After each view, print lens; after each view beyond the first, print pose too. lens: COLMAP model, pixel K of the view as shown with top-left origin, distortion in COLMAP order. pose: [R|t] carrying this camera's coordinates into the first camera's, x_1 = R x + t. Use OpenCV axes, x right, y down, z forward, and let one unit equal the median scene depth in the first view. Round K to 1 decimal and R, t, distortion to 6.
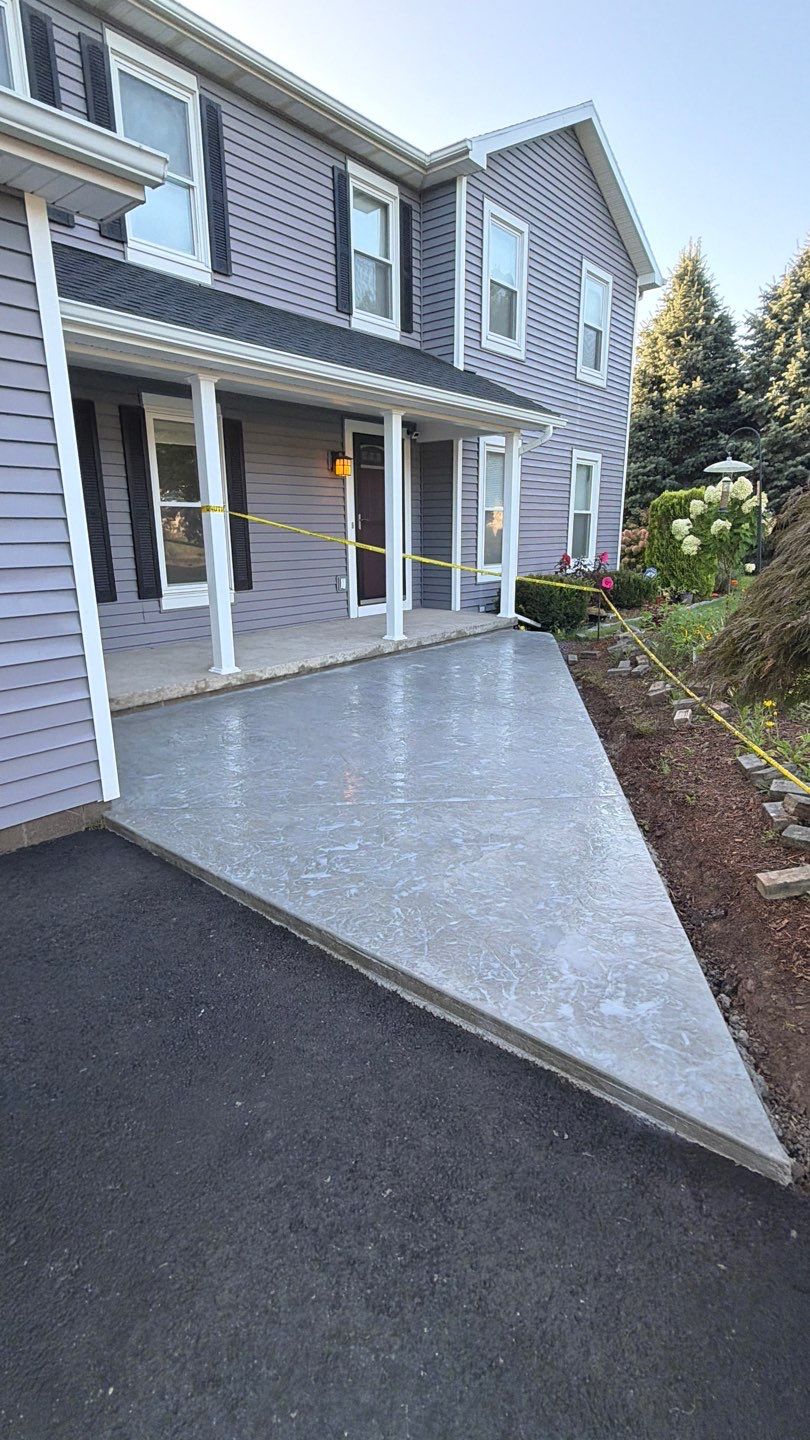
lens RADIAL K [[706.5, 0, 406.0], [0, 706.5, 722.8], [0, 0, 1]] dist [0.000215, -0.000936]
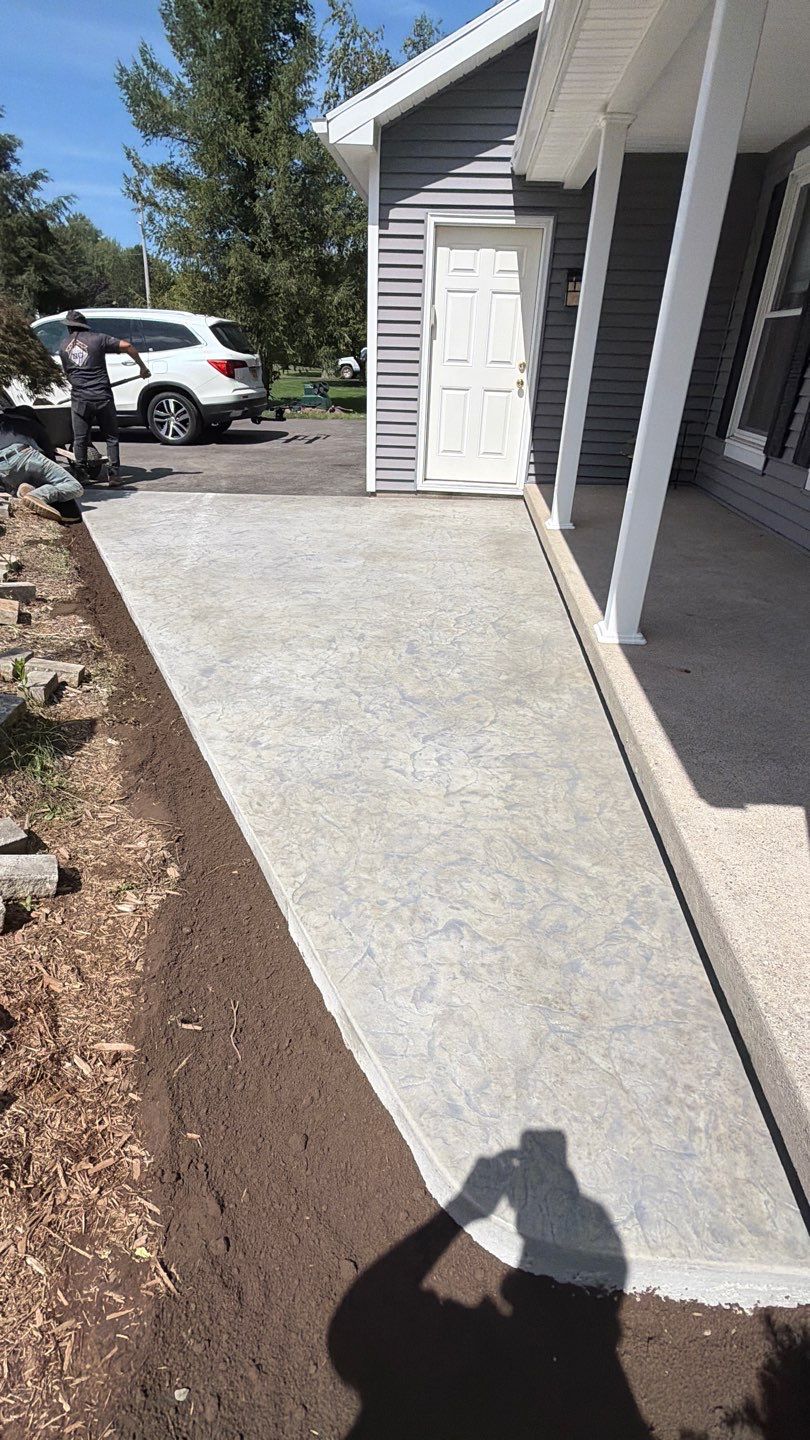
lens RADIAL K [[681.5, 0, 409.1], [0, 681.5, 719.6], [0, 0, 1]] dist [0.001923, 0.000167]
pose [[-0.817438, 0.254155, -0.516913, 0.258998], [-0.180937, 0.738676, 0.649322, -0.274500], [0.546860, 0.624310, -0.557836, 1.024034]]
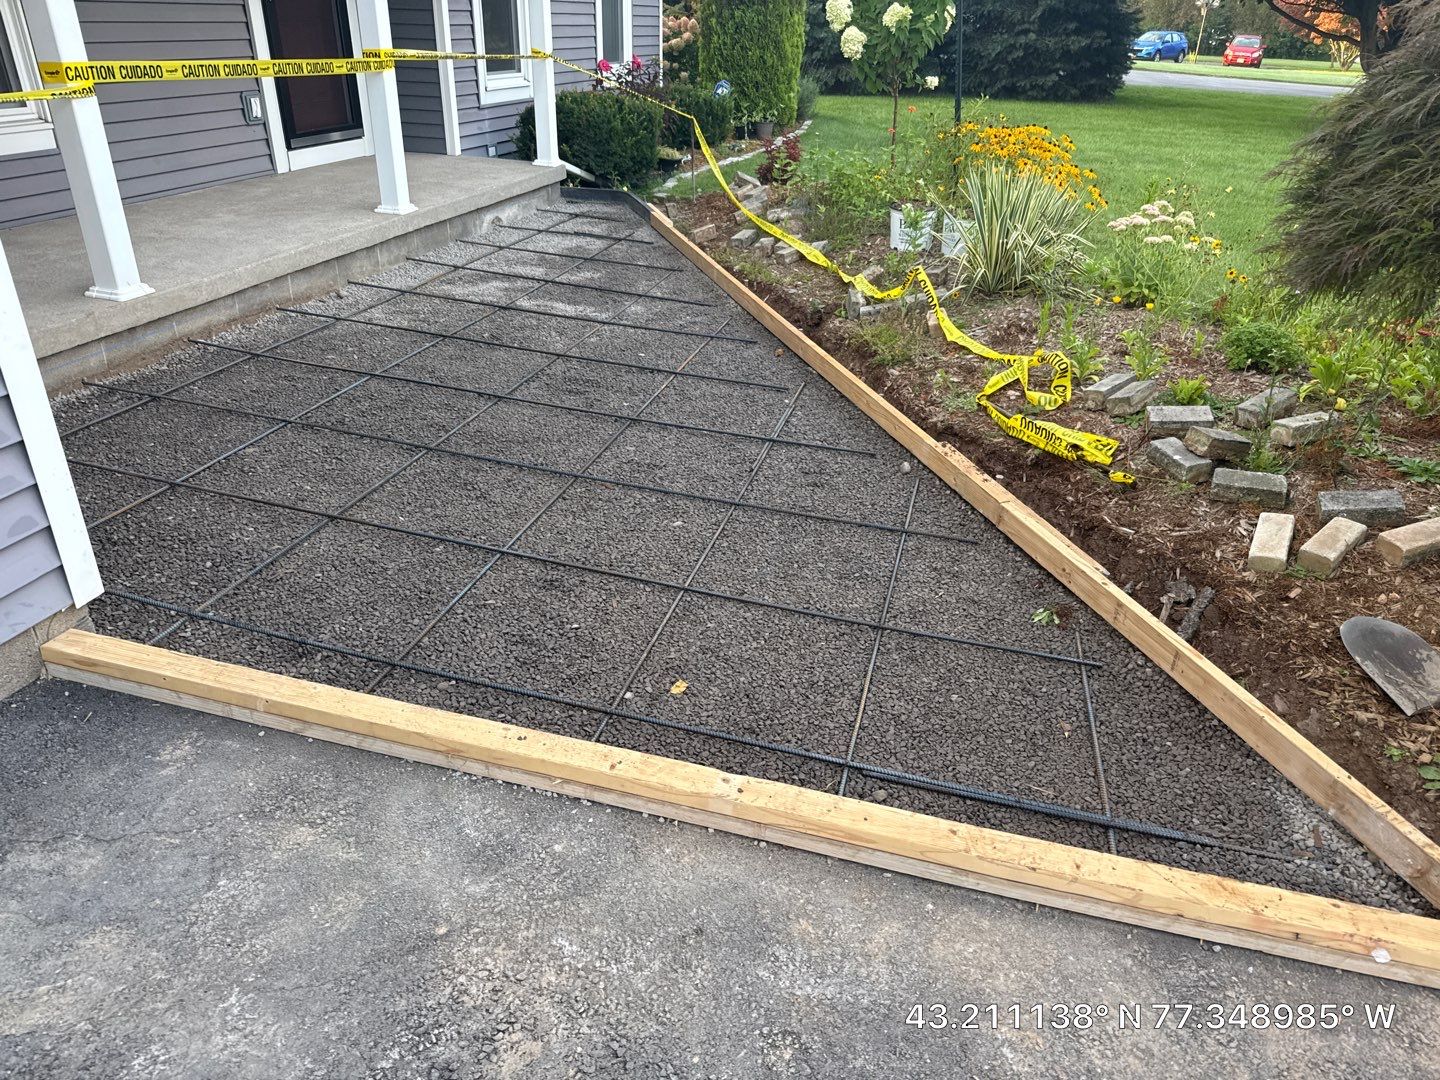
lens RADIAL K [[1006.5, 0, 718.6], [0, 1006.5, 571.9], [0, 0, 1]] dist [-0.008392, -0.003982]
pose [[0.913338, -0.170464, 0.369804, -0.111019], [0.077385, 0.964271, 0.253365, -0.019649], [-0.399781, -0.202790, 0.893897, 0.092270]]
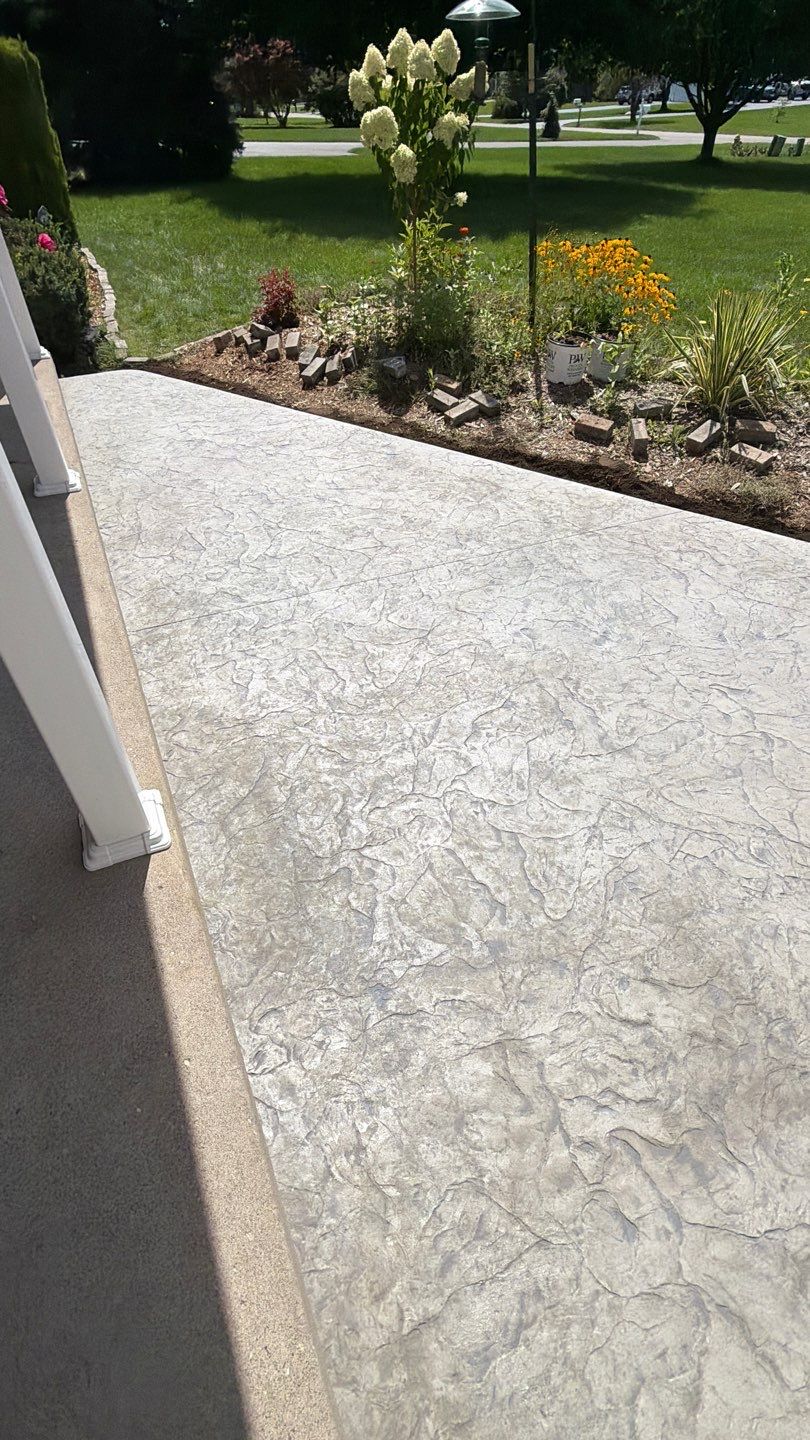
lens RADIAL K [[681.5, 0, 409.1], [0, 681.5, 719.6], [0, 0, 1]] dist [0.001923, 0.000167]
pose [[0.432348, -0.609853, 0.664194, -0.248744], [0.243265, 0.788172, 0.565338, -0.164588], [-0.868272, -0.082848, 0.489121, 0.516378]]
